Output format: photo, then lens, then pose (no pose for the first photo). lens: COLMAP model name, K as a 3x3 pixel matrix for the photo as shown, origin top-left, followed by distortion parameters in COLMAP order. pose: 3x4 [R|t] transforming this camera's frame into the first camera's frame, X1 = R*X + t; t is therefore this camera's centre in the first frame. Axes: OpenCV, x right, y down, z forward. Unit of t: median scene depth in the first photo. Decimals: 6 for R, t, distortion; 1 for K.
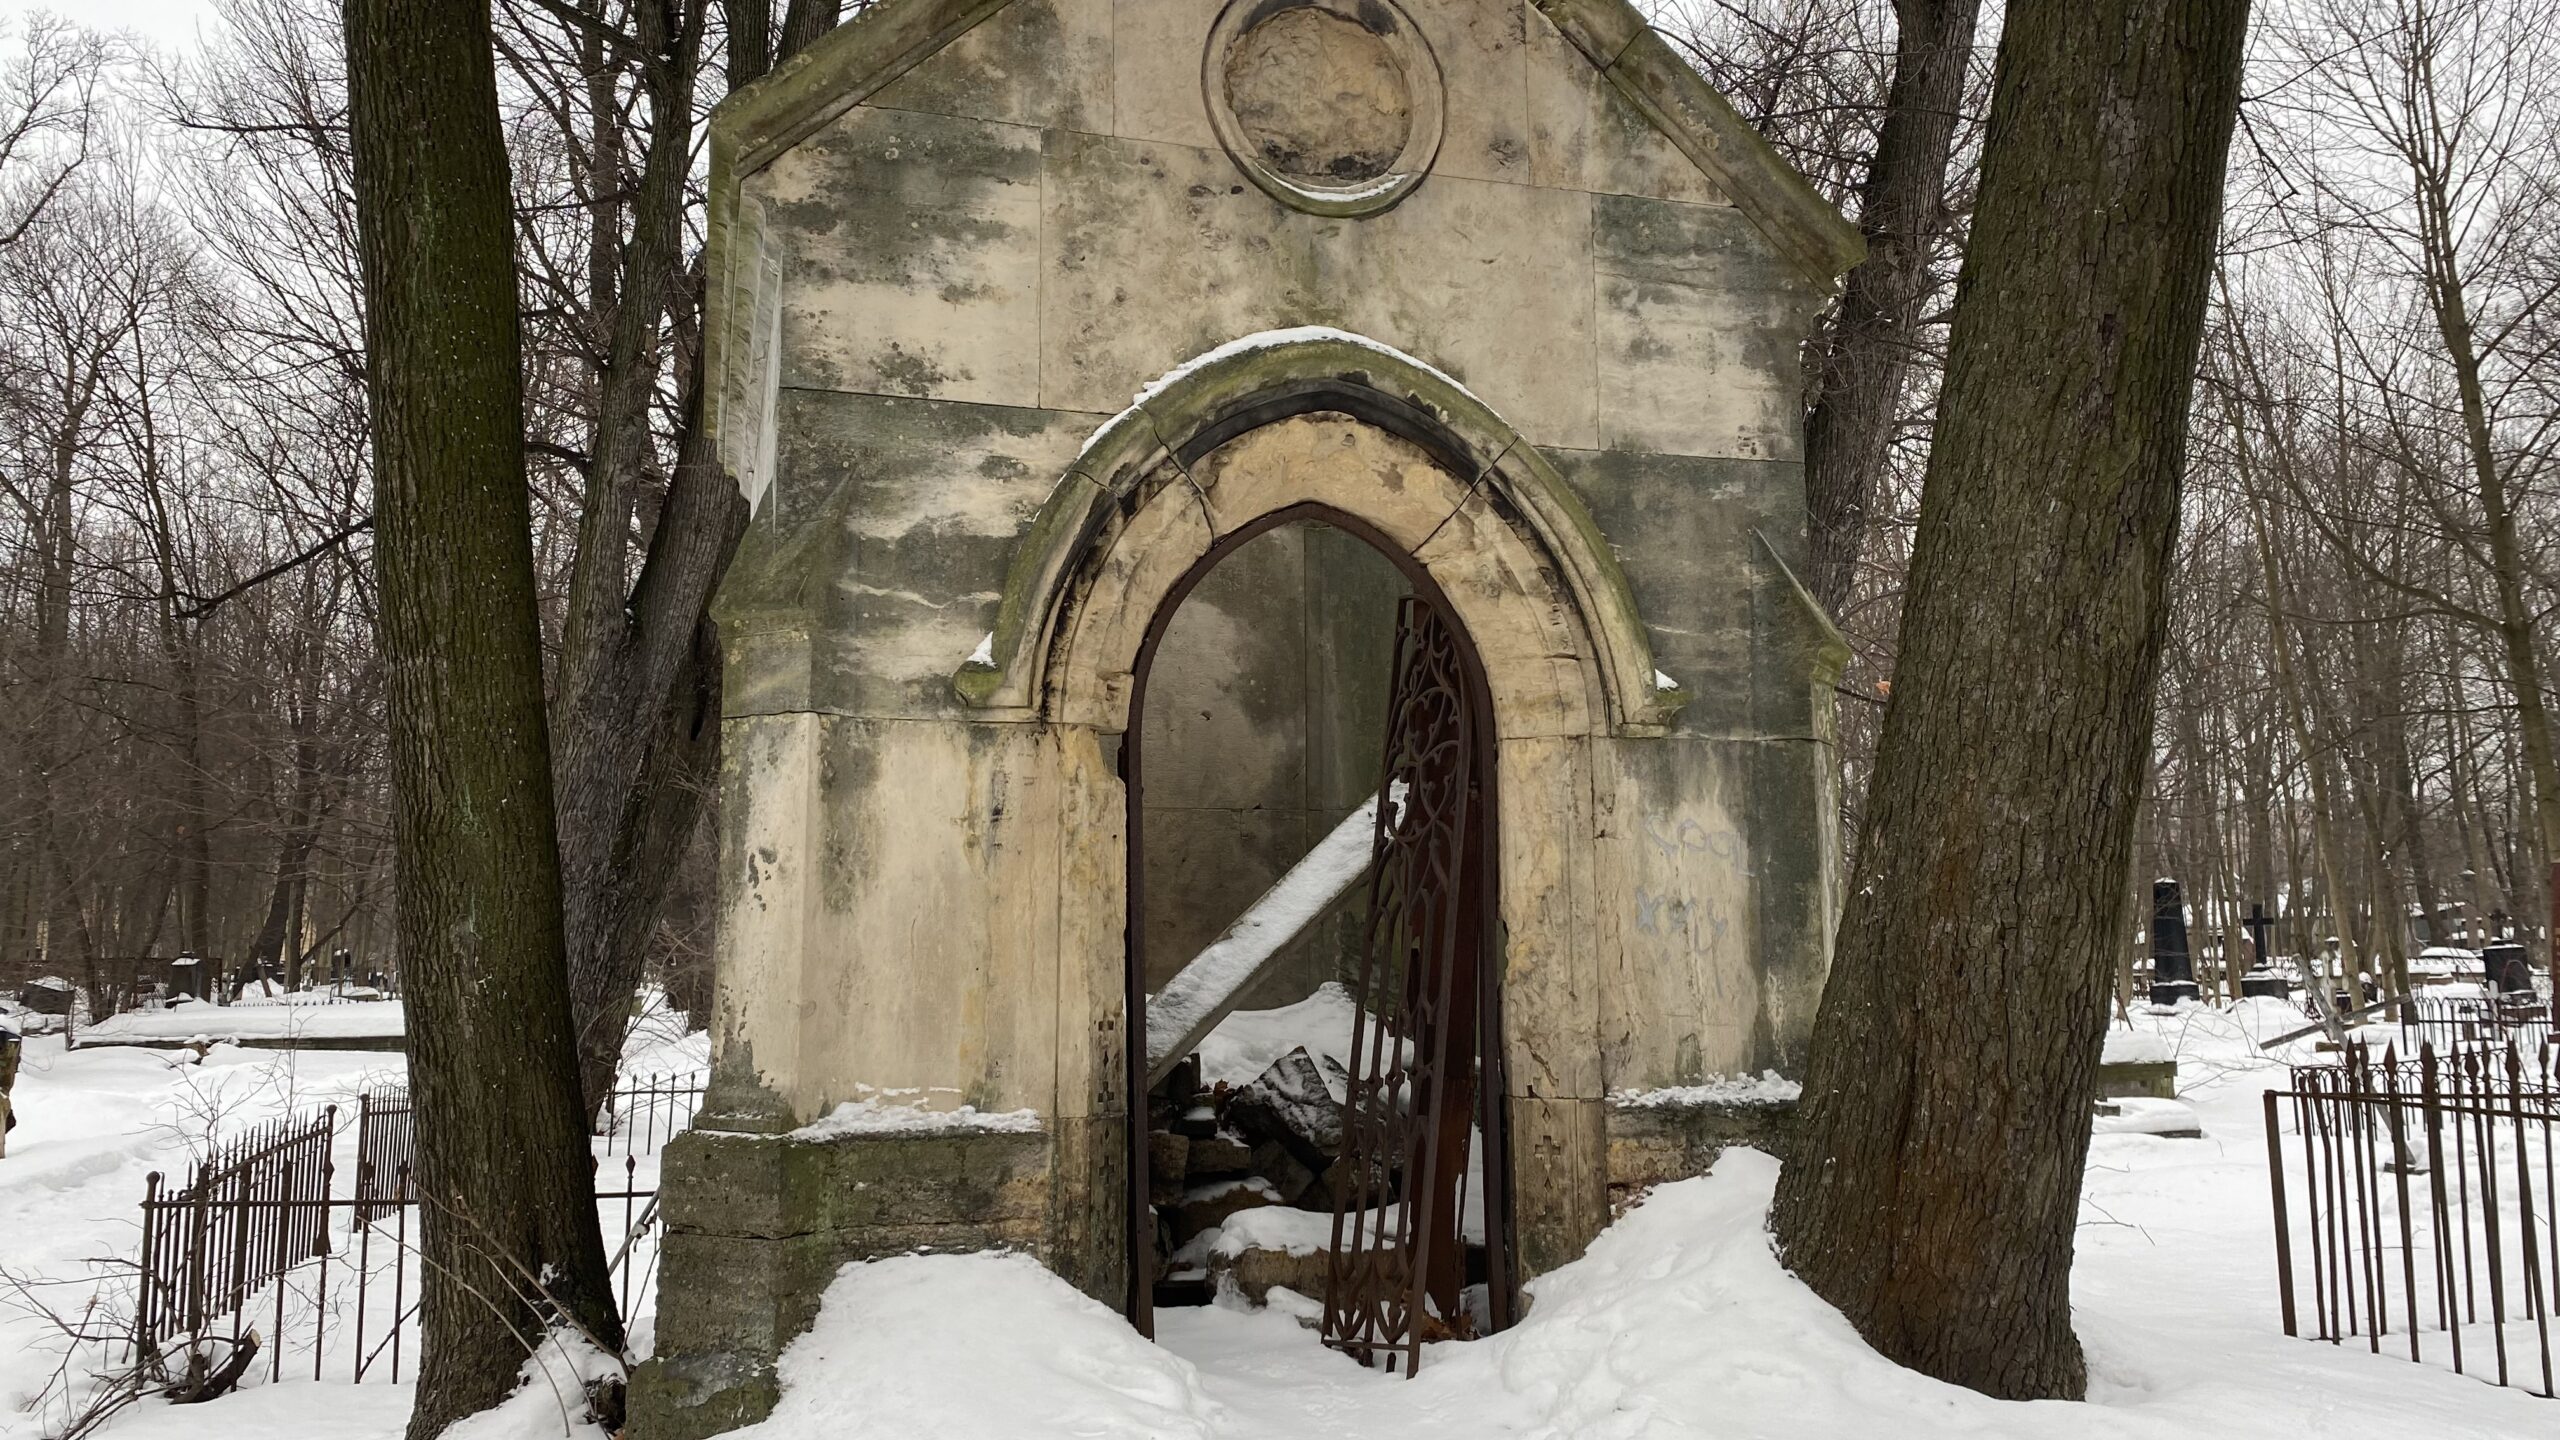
lens RADIAL K [[1952.9, 0, 1264.8], [0, 1952.9, 740.5], [0, 0, 1]] dist [0.031274, -0.009067]
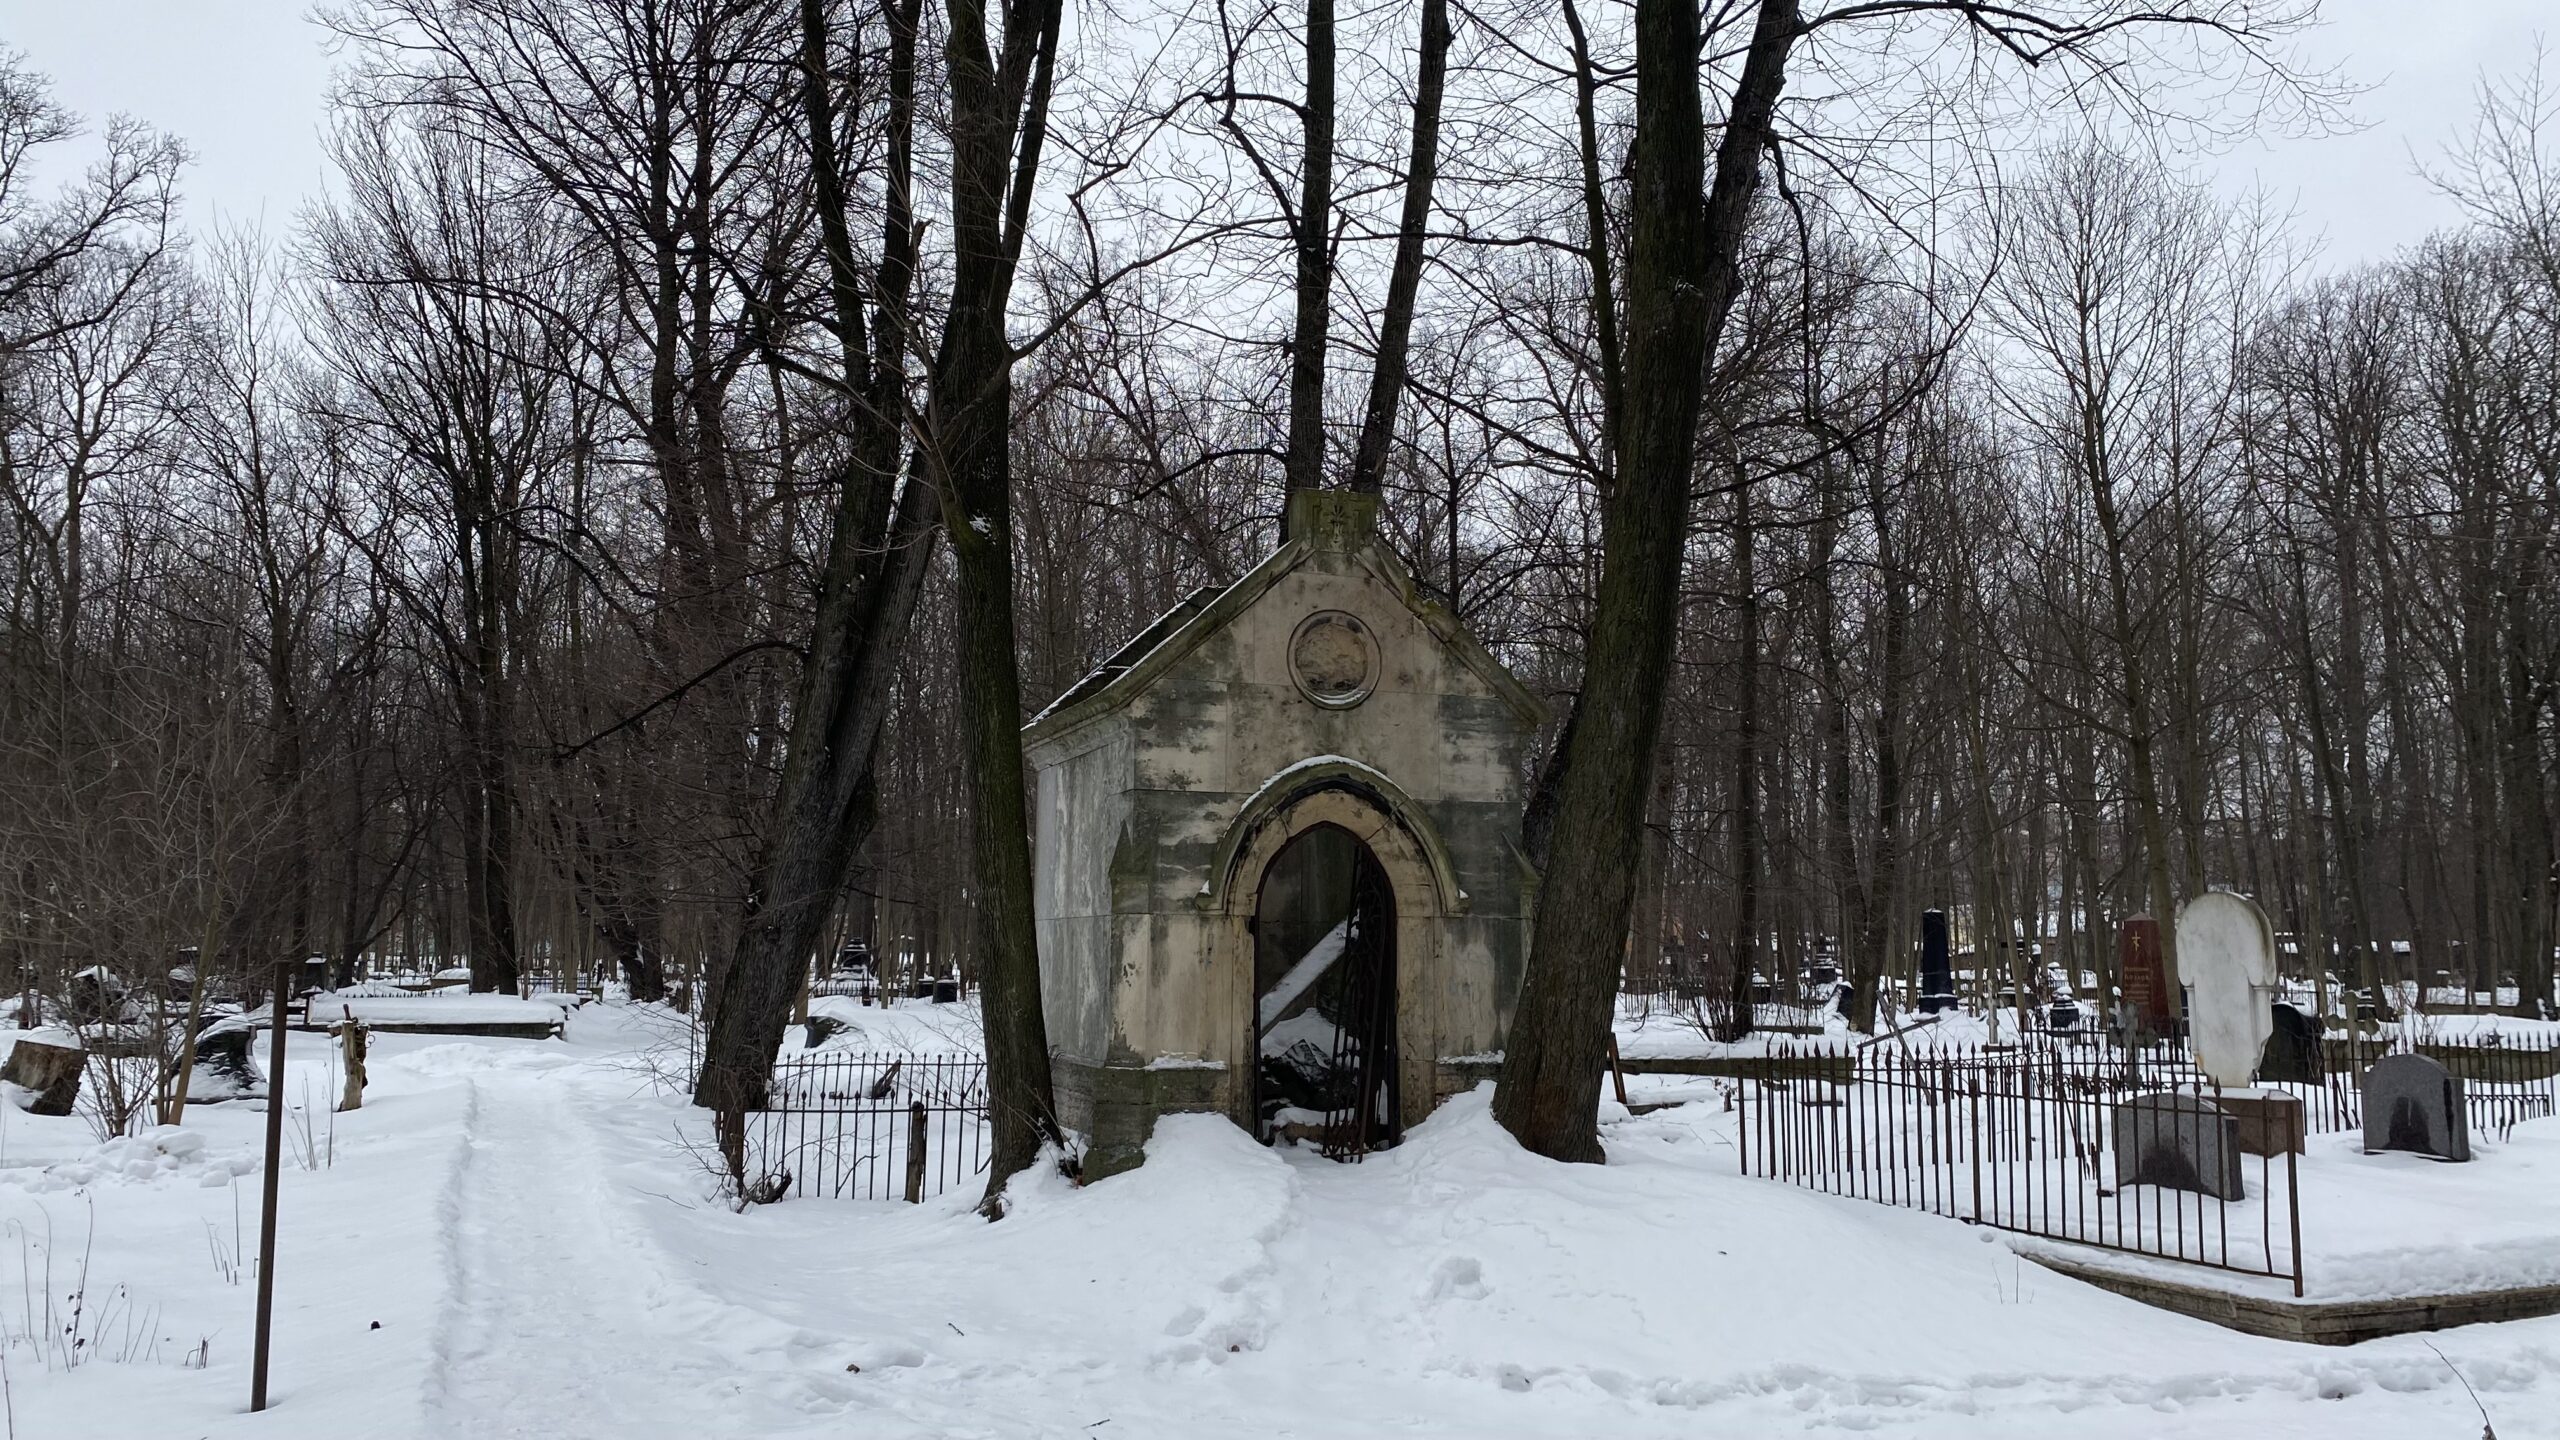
lens RADIAL K [[1952.9, 0, 1285.8], [0, 1952.9, 705.4], [0, 0, 1]] dist [0.031274, -0.009067]
pose [[0.997328, 0.023360, 0.069222, -0.209304], [-0.022334, 0.999630, -0.015553, -0.237224], [-0.069560, 0.013966, 0.997480, -1.542325]]
